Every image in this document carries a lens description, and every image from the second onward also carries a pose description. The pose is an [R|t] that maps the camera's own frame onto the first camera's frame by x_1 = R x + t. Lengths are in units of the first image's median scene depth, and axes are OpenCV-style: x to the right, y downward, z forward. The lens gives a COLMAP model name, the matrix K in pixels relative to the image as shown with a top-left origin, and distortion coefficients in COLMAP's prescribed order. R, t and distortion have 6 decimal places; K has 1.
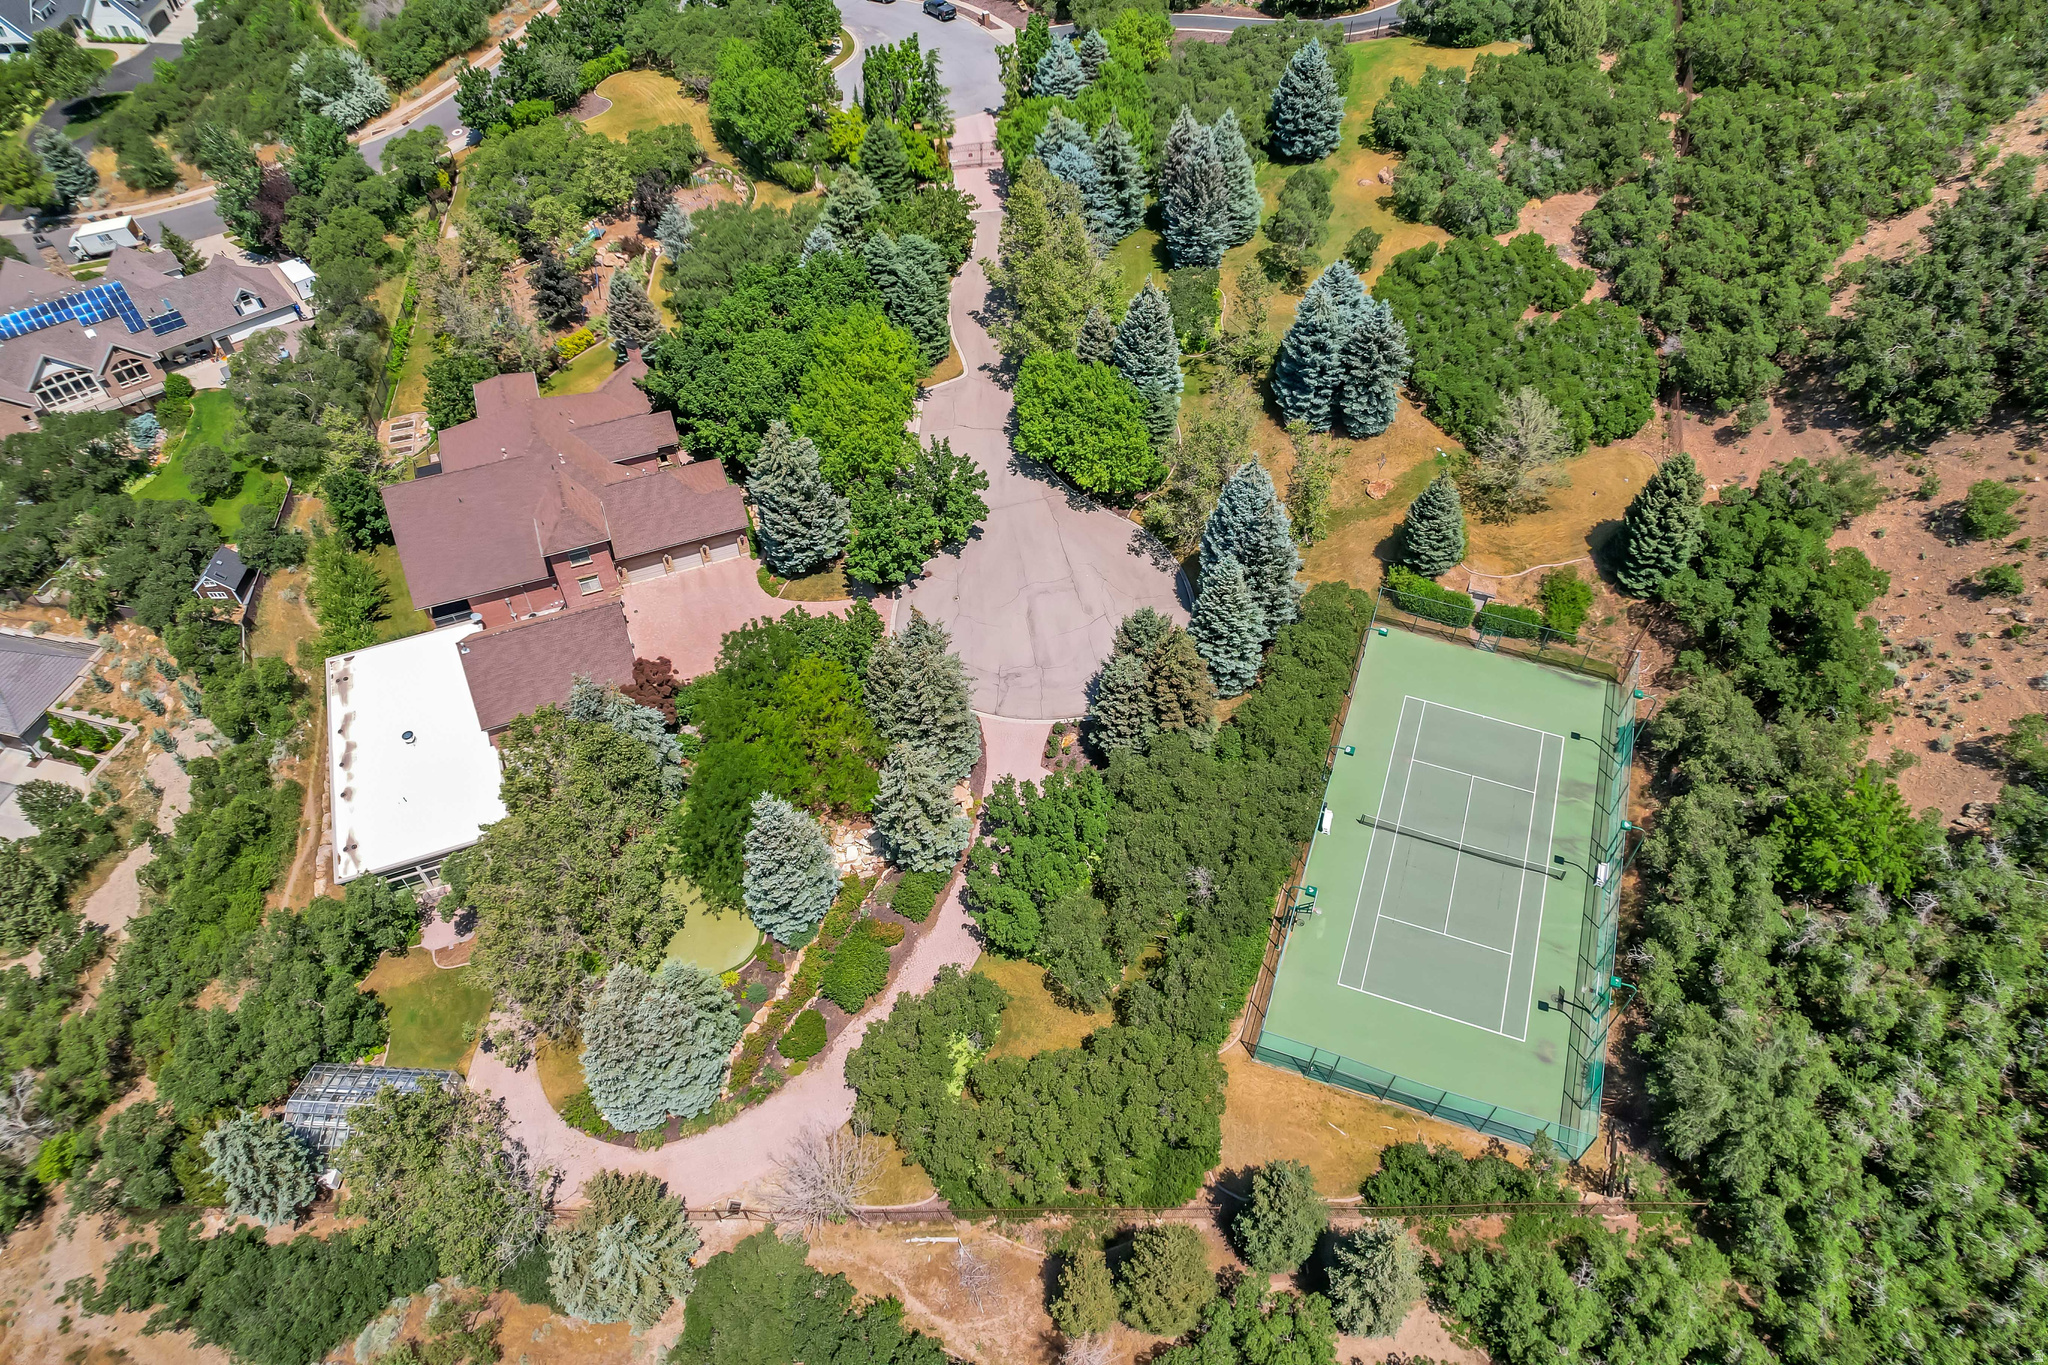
lens RADIAL K [[1313.5, 0, 1036.1], [0, 1313.5, 676.0], [0, 0, 1]] dist [-0.071942, 0.072335]
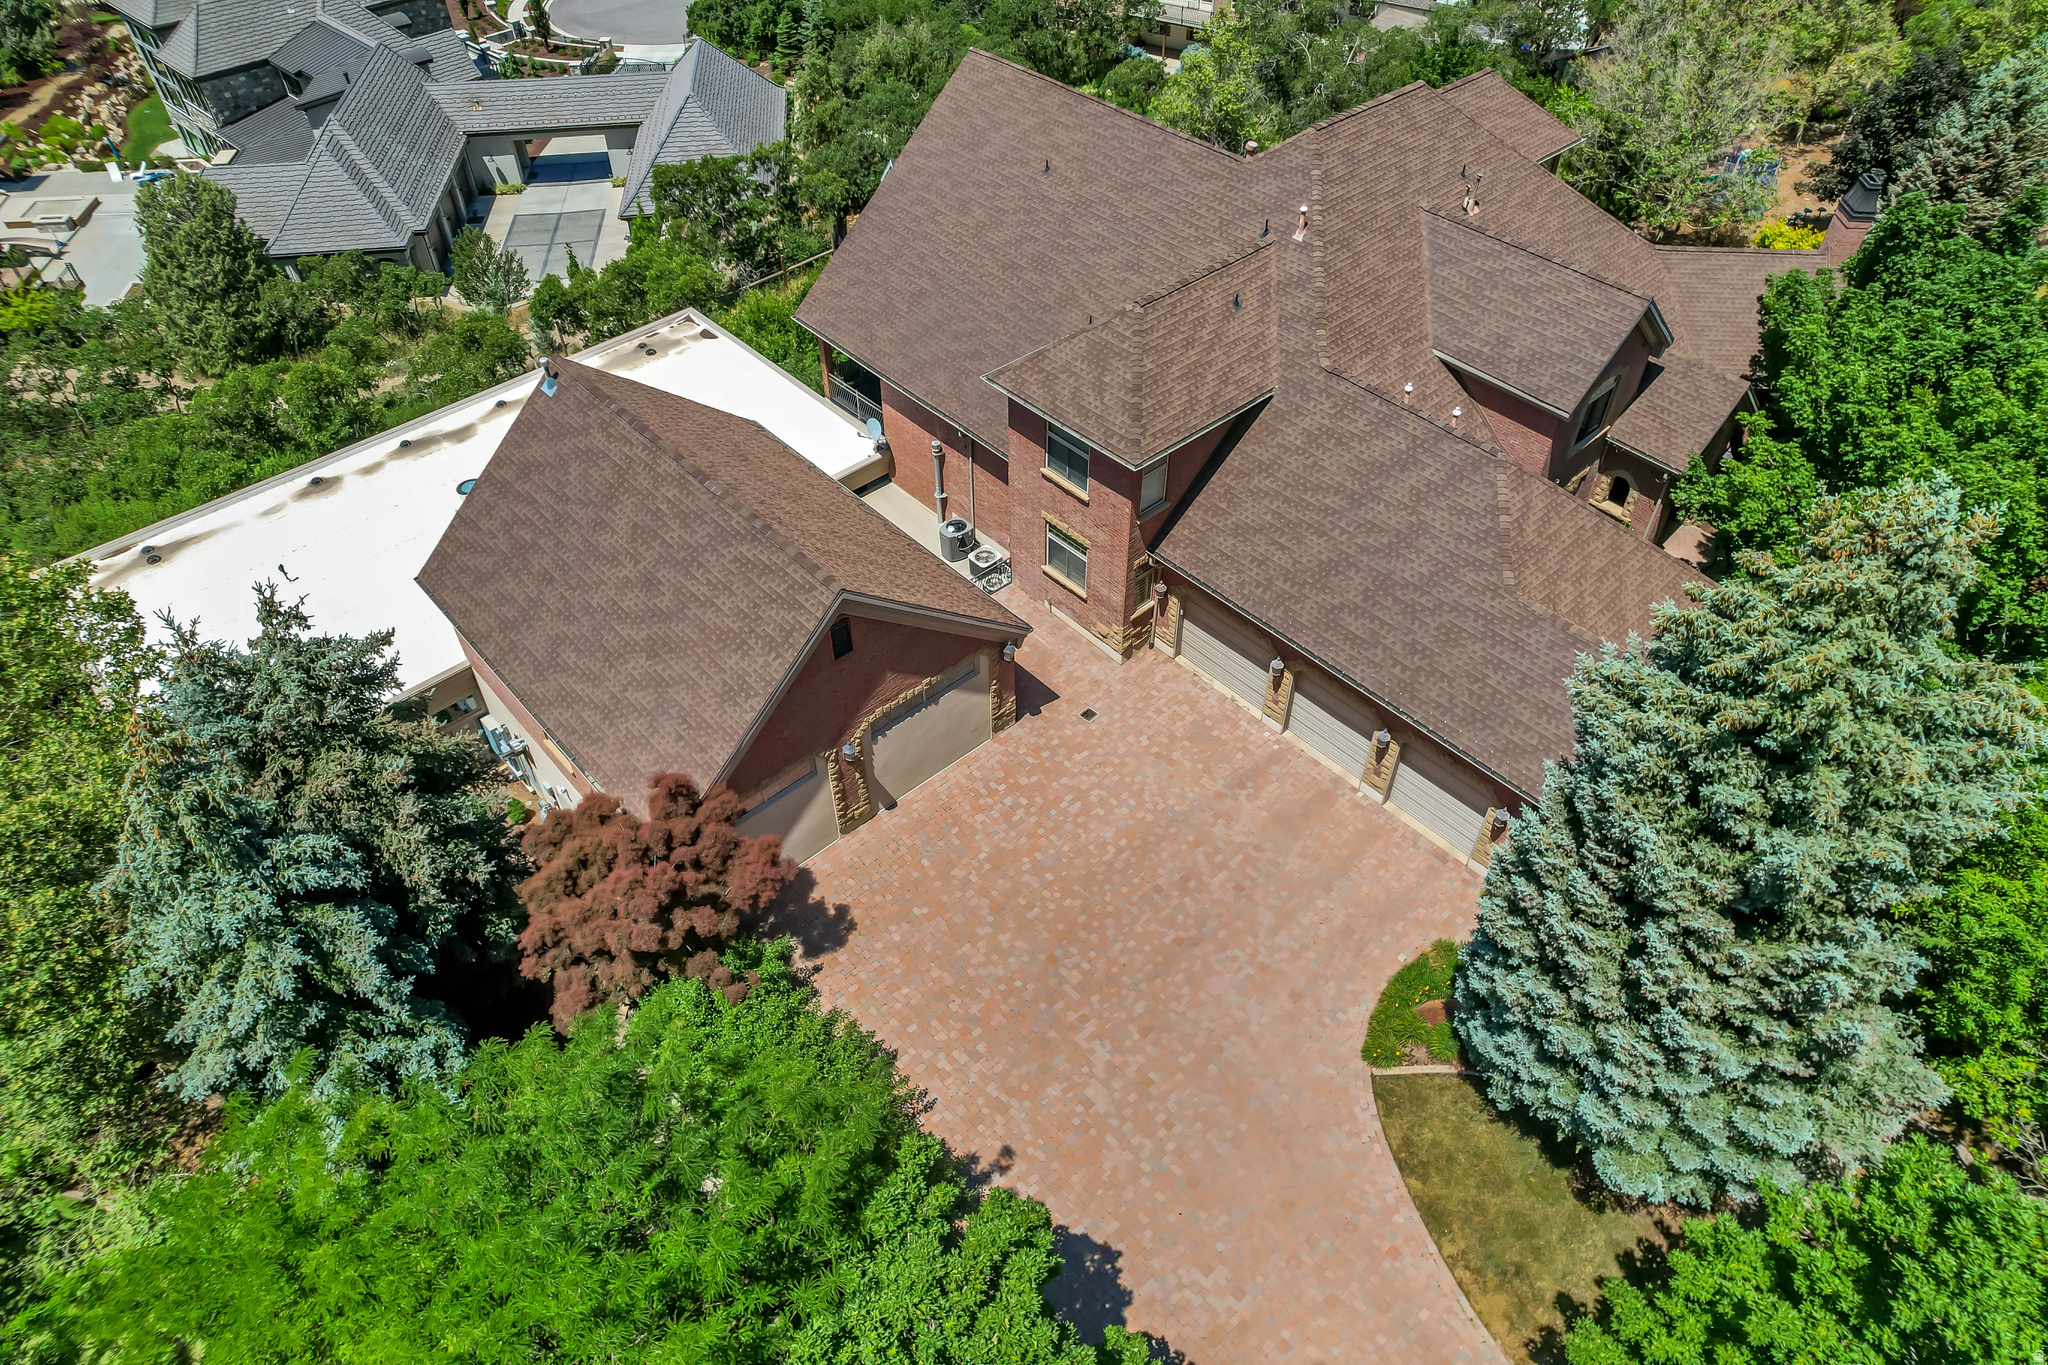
lens RADIAL K [[1313.5, 0, 1036.1], [0, 1313.5, 676.0], [0, 0, 1]] dist [-0.071942, 0.072335]
pose [[0.363346, 0.654543, -0.662988, -0.113626], [-0.703151, 0.659510, 0.265754, -0.138108], [0.611195, 0.369620, 0.699873, 0.809950]]
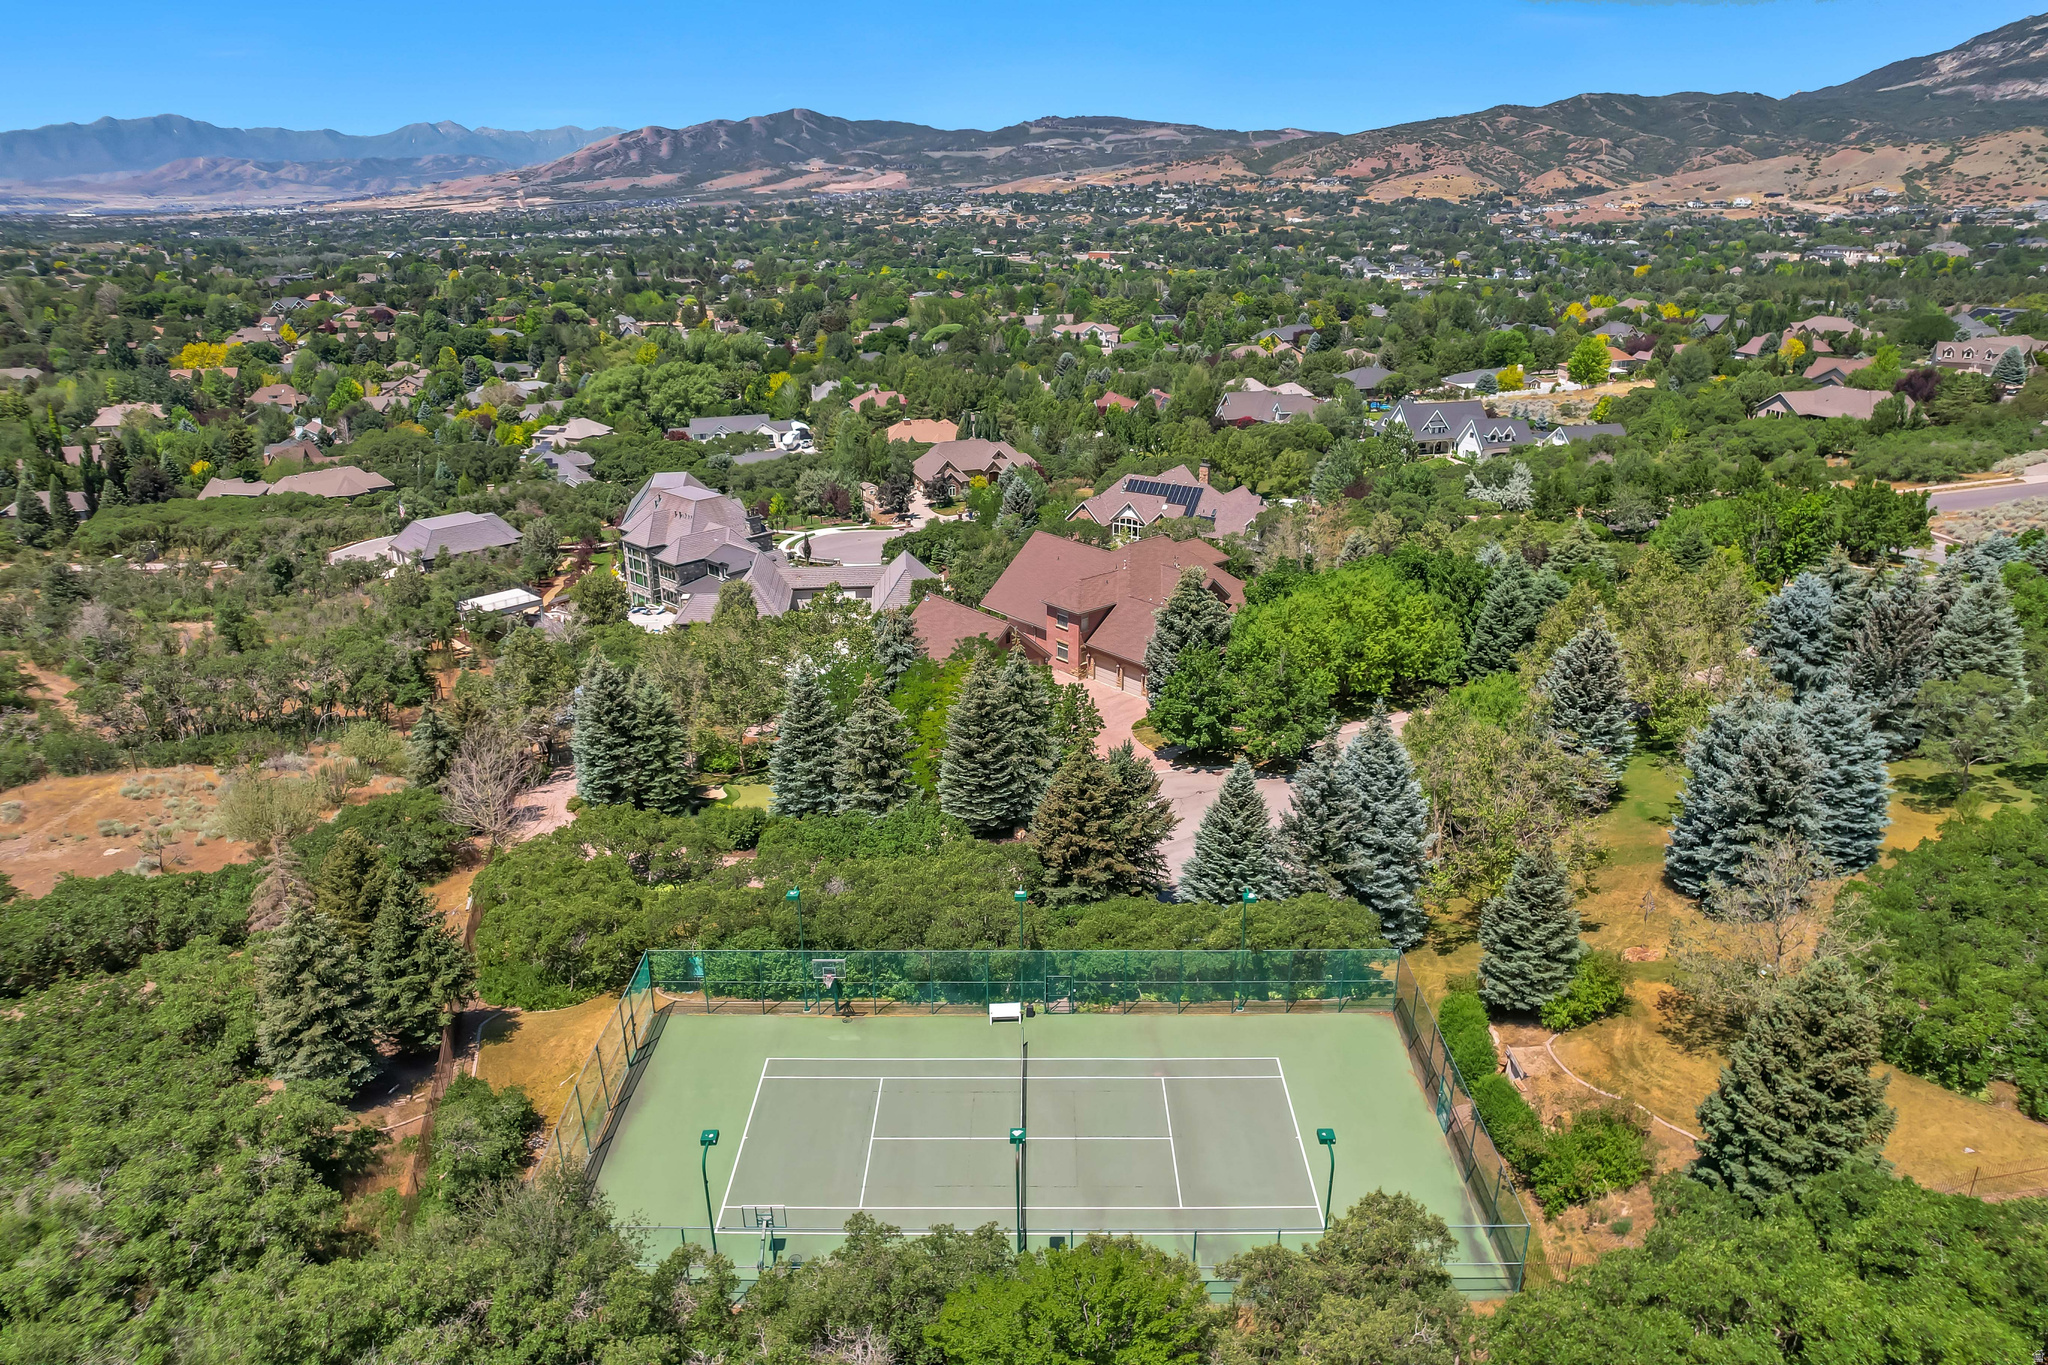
lens RADIAL K [[1313.5, 0, 1036.1], [0, 1313.5, 676.0], [0, 0, 1]] dist [-0.071942, 0.072335]
pose [[0.344804, 0.331737, -0.878101, 0.710583], [-0.709627, 0.704466, -0.012510, -0.024336], [0.614442, 0.627438, 0.478312, 0.459176]]
